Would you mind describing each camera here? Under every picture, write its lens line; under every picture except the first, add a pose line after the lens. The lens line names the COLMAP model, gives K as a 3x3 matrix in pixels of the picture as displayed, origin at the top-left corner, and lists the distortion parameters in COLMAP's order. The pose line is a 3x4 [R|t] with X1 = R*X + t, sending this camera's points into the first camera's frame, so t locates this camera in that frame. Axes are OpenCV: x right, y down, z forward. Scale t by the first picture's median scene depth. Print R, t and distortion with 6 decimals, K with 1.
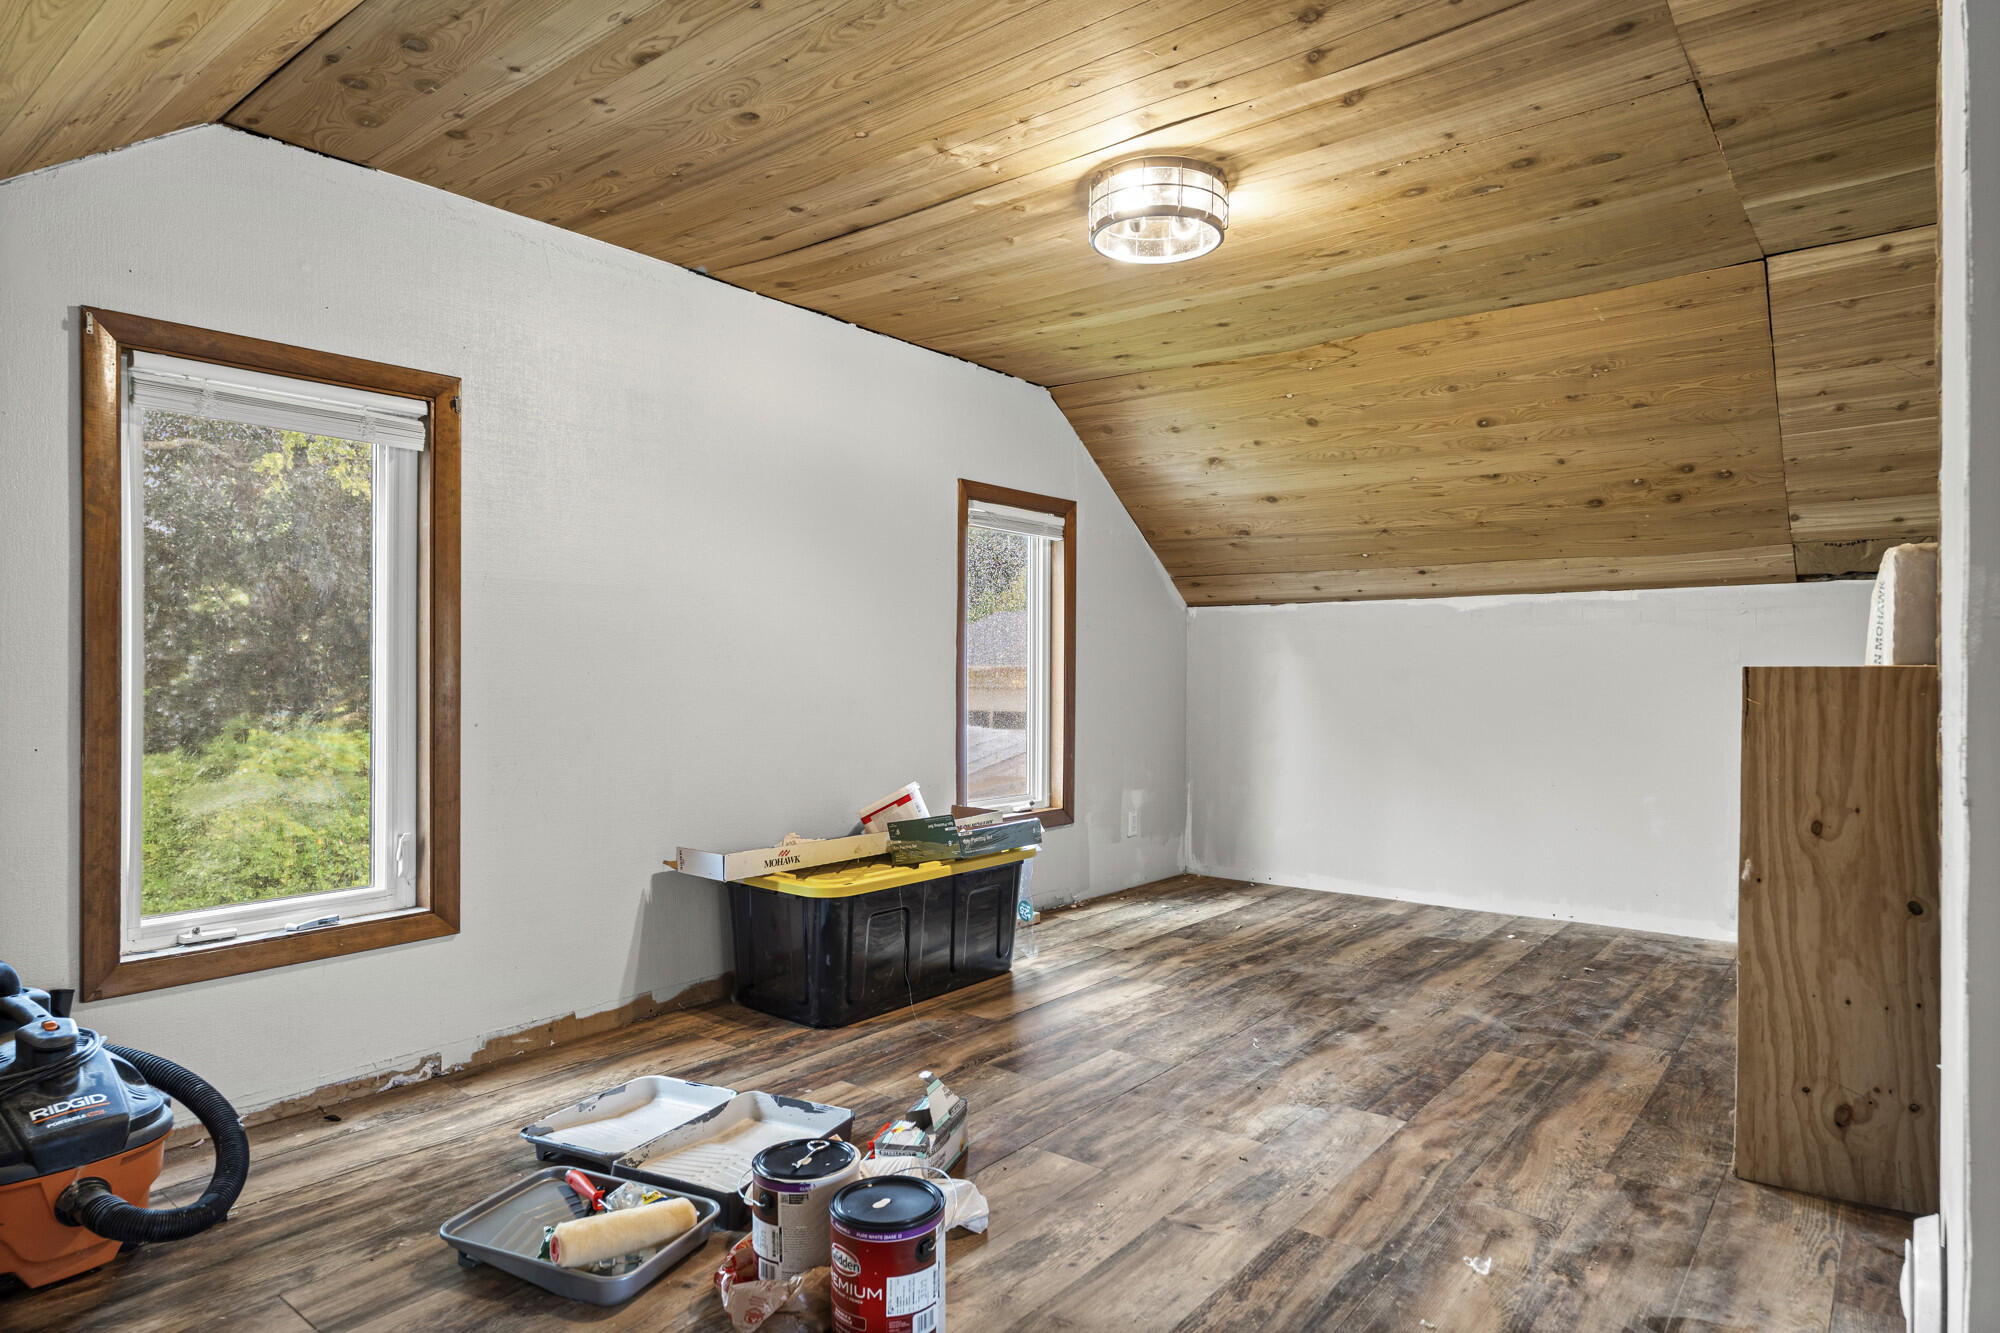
lens RADIAL K [[1138.5, 0, 971.9], [0, 1138.5, 689.8], [0, 0, 1]] dist [-0.004122, -0.000314]
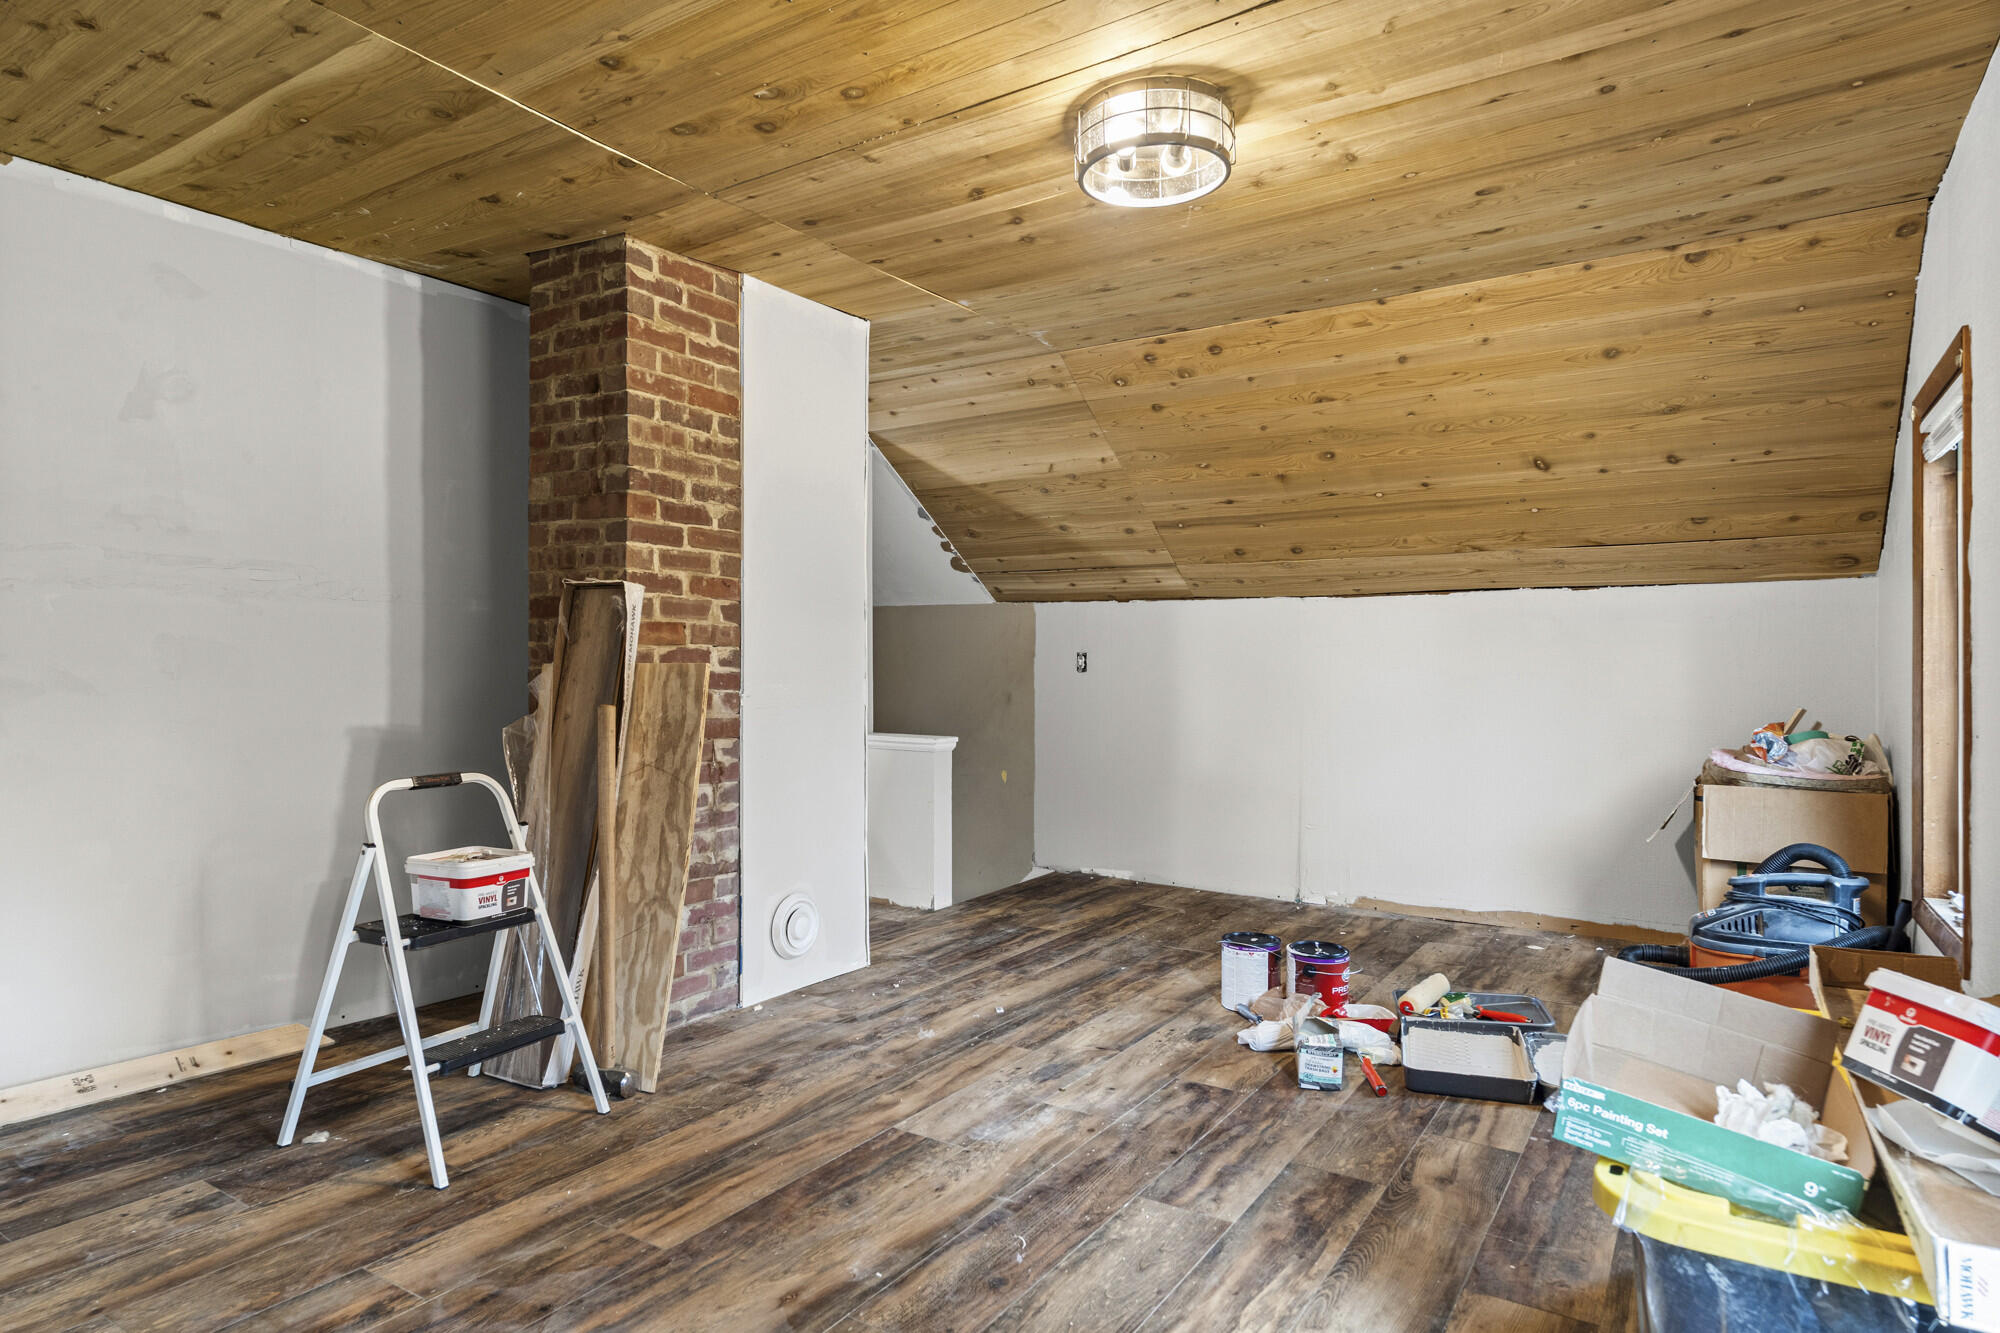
lens RADIAL K [[1138.5, 0, 1002.6], [0, 1138.5, 651.6], [0, 0, 1]] dist [-0.004122, -0.000314]
pose [[-0.991418, -0.004993, -0.130637, 0.352926], [-0.004601, 0.999984, -0.003307, -0.021880], [0.130651, -0.002678, -0.991425, 1.671733]]
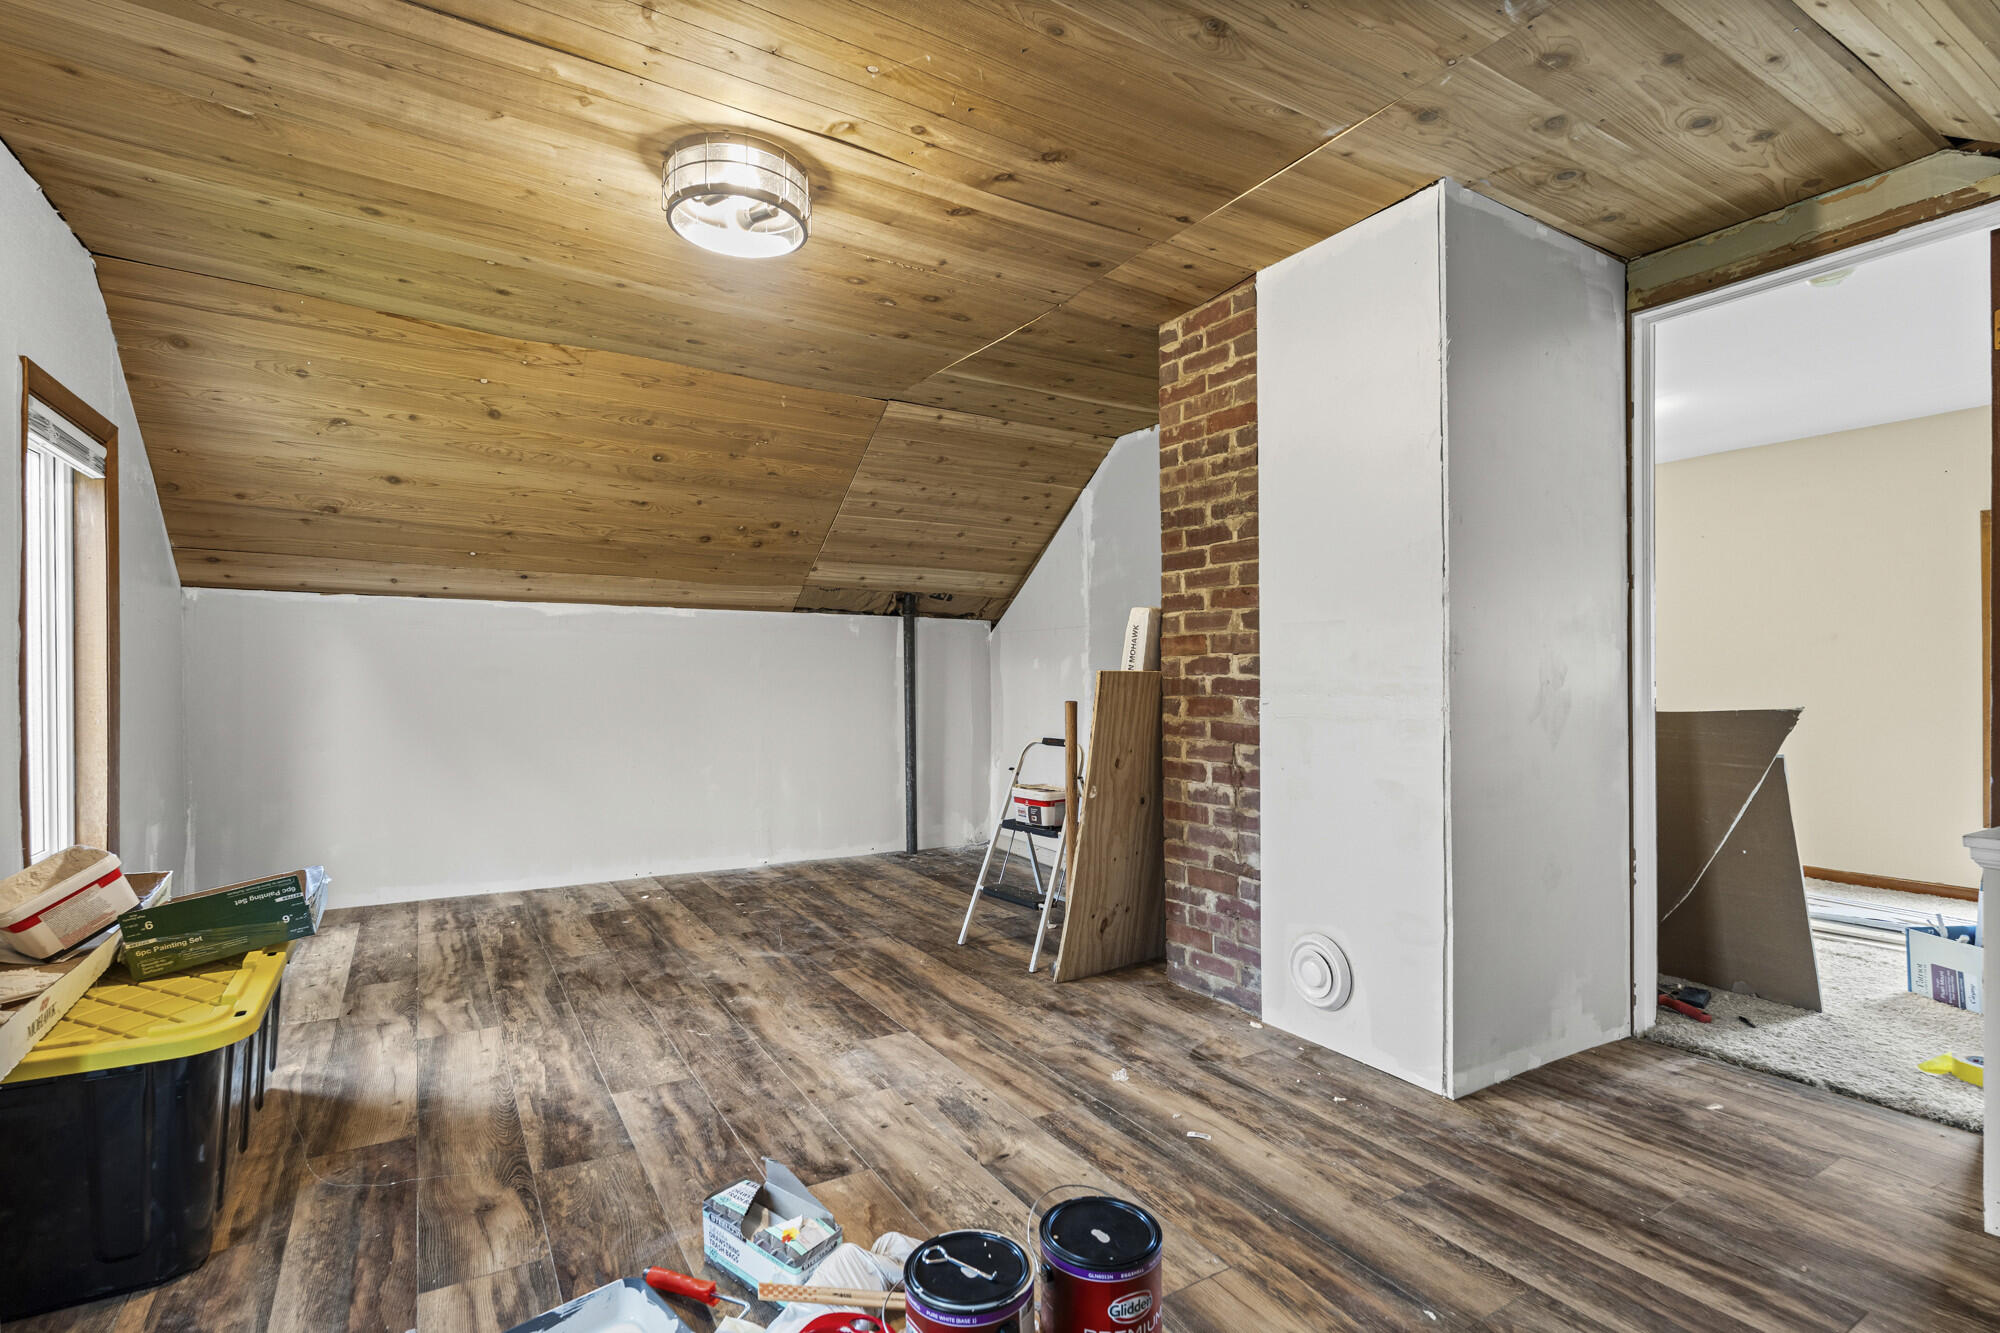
lens RADIAL K [[960.9, 0, 1002.8], [0, 960.9, 685.3], [0, 0, 1]] dist [-0.000891, 0.000492]
pose [[0.319371, -0.006711, 0.947606, -0.493759], [0.008294, 0.999956, 0.004287, -0.004321], [-0.947594, 0.006490, 0.319412, 0.473018]]
